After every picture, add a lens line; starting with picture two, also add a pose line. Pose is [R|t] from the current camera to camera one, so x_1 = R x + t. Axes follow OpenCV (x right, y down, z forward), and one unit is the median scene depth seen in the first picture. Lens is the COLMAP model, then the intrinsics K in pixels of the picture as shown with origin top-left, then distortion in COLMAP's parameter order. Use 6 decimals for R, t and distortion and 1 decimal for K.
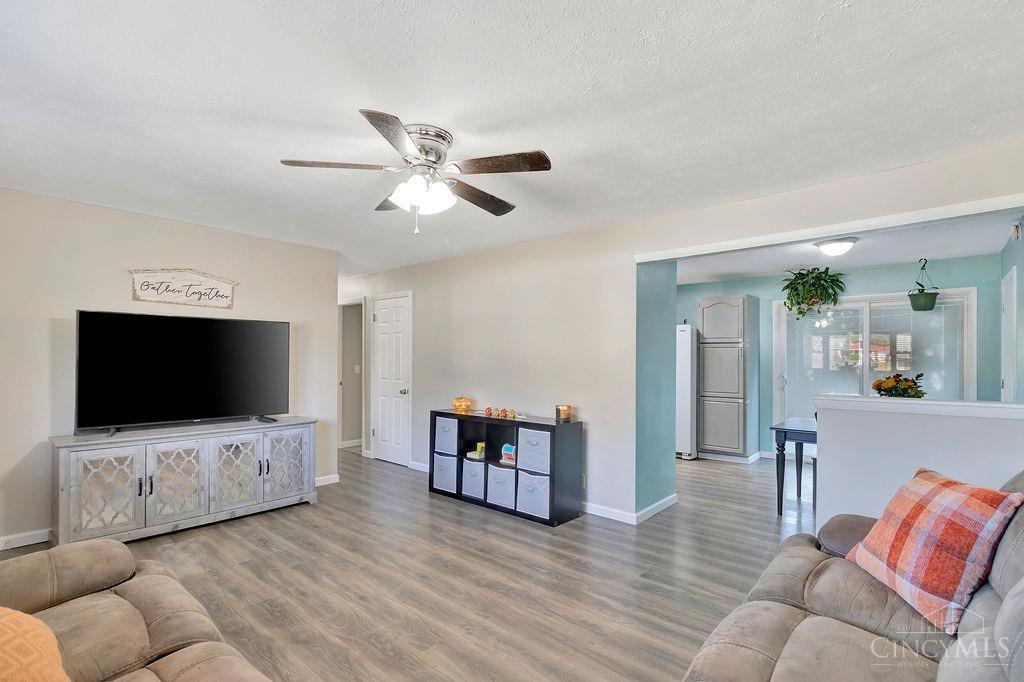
lens RADIAL K [[477.4, 0, 510.9], [0, 477.4, 348.4], [0, 0, 1]] dist [-0.000185, -0.000342]
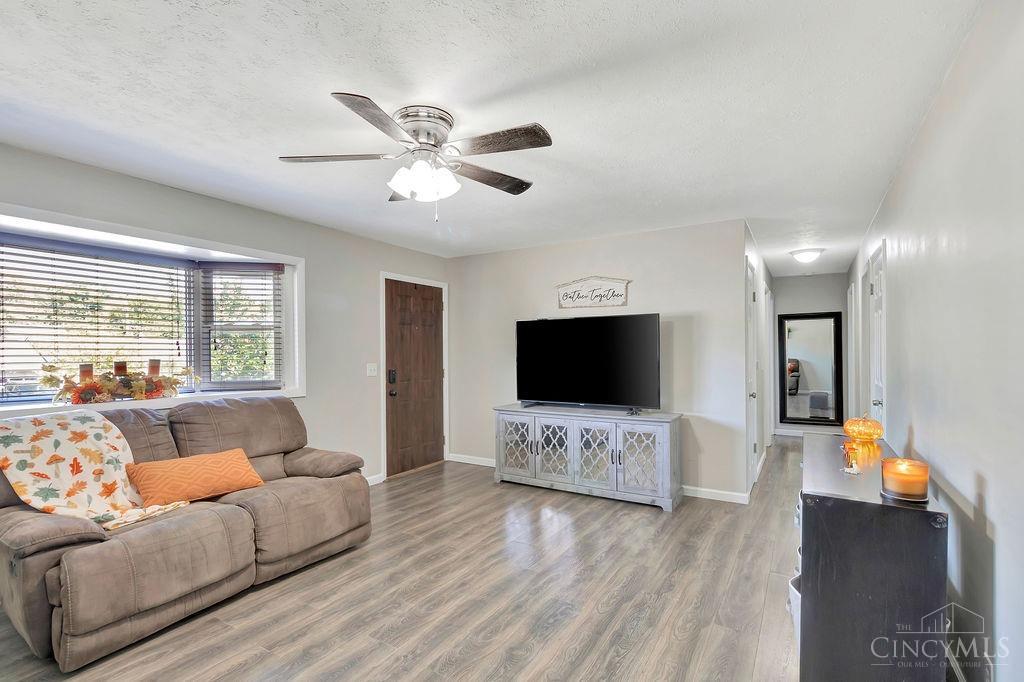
lens RADIAL K [[477.4, 0, 508.5], [0, 477.4, 356.2], [0, 0, 1]] dist [-0.000185, -0.000342]
pose [[0.163974, -0.003178, -0.986460, 0.487170], [0.025958, 0.999662, 0.001094, 0.025499], [0.986123, -0.025786, 0.164001, 0.640504]]
